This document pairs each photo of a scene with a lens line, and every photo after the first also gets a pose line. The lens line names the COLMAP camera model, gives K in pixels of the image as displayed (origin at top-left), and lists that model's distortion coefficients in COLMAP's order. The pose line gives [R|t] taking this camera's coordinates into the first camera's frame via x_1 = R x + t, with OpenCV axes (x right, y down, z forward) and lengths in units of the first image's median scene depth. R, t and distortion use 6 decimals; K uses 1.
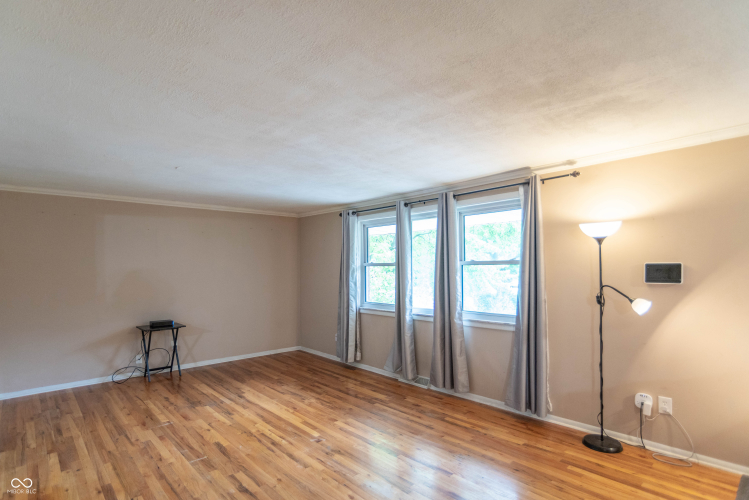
lens RADIAL K [[384.4, 0, 376.9], [0, 384.4, 257.3], [0, 0, 1]] dist [-0.028298, 0.000271]
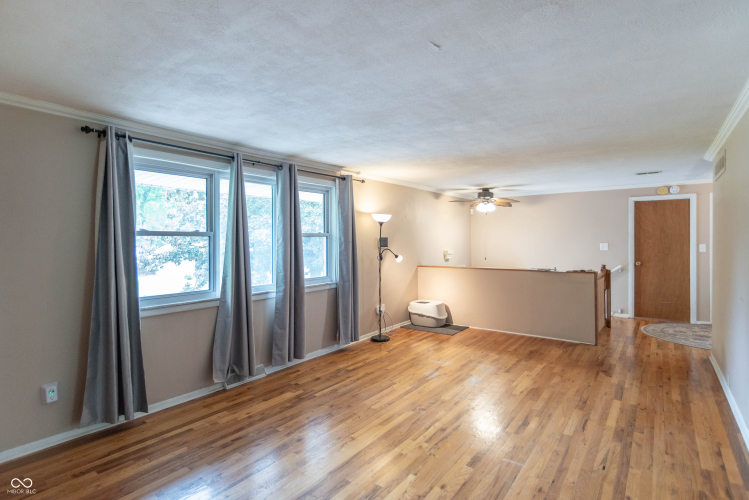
lens RADIAL K [[392.1, 0, 370.1], [0, 392.1, 228.5], [0, 0, 1]] dist [0.000192, -0.000222]
pose [[-0.180757, 0.027429, 0.983145, -0.997813], [-0.027787, 0.999070, -0.032982, 0.031590], [-0.983135, -0.033281, -0.179826, 1.144811]]
